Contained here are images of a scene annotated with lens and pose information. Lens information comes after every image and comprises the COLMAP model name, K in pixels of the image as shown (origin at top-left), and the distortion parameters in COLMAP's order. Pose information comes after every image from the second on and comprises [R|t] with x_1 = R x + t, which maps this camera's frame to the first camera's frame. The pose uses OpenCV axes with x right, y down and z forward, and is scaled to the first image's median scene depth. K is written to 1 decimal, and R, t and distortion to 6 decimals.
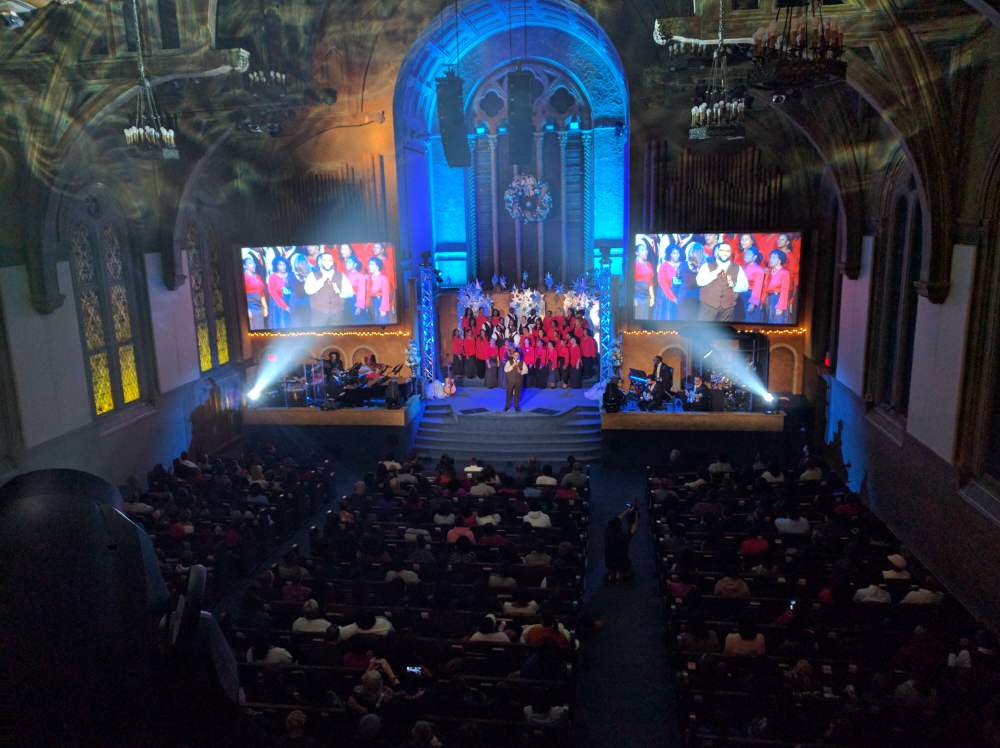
lens RADIAL K [[759.4, 0, 498.9], [0, 759.4, 374.2], [0, 0, 1]] dist [0.002544, 0.000393]
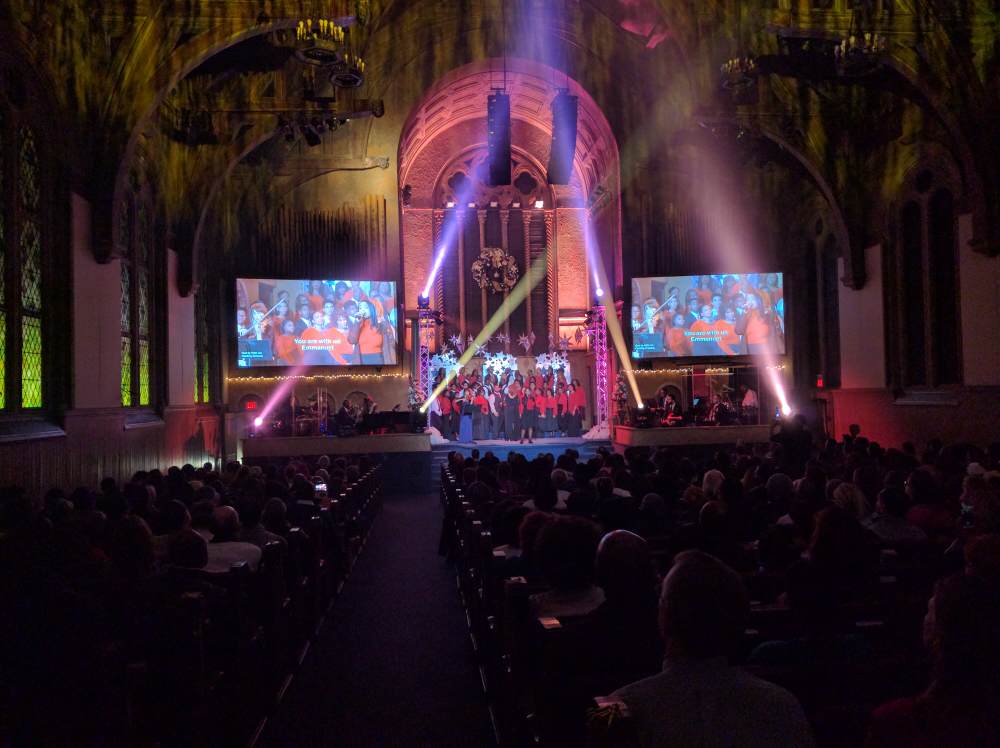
lens RADIAL K [[759.4, 0, 498.9], [0, 759.4, 374.2], [0, 0, 1]] dist [0.002544, 0.000393]
pose [[0.971495, 0.011209, 0.236794, -0.249478], [0.046283, 0.970691, -0.235834, 0.187836], [-0.232498, 0.240071, 0.942502, 0.072750]]
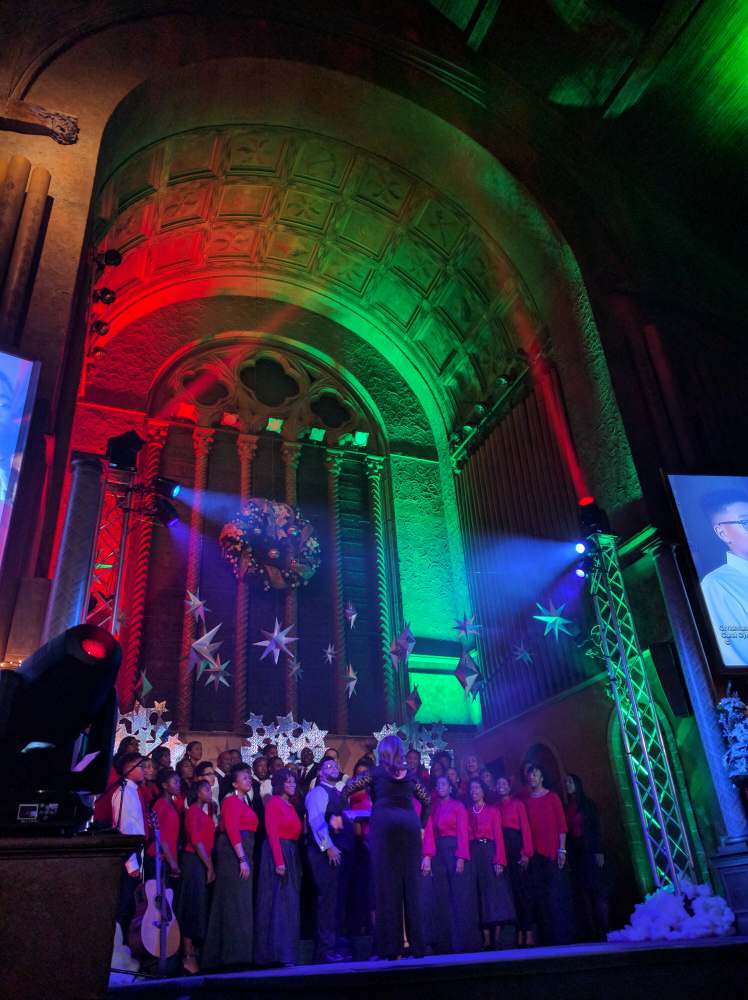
lens RADIAL K [[749.8, 0, 377.8], [0, 749.8, 498.8], [0, 0, 1]] dist [0.108078, -0.184201]
pose [[0.869227, 0.228316, 0.438539, -0.146255], [0.140045, 0.736963, -0.661267, 0.086103], [-0.474165, 0.636206, 0.608613, 0.826146]]
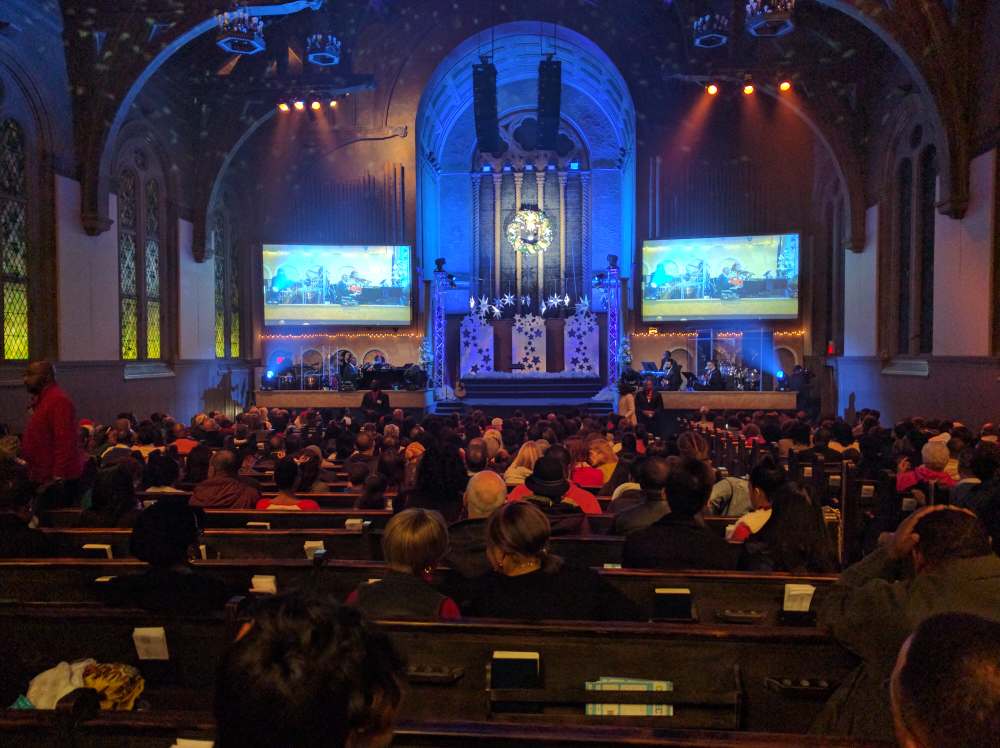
lens RADIAL K [[755.7, 0, 500.0], [0, 755.7, 374.0], [0, 0, 1]] dist [0.010619, -0.002441]
pose [[0.997585, 0.022078, 0.065850, -0.084285], [-0.009509, 0.982618, -0.185396, 0.195497], [-0.068798, 0.184322, 0.980455, 0.010707]]
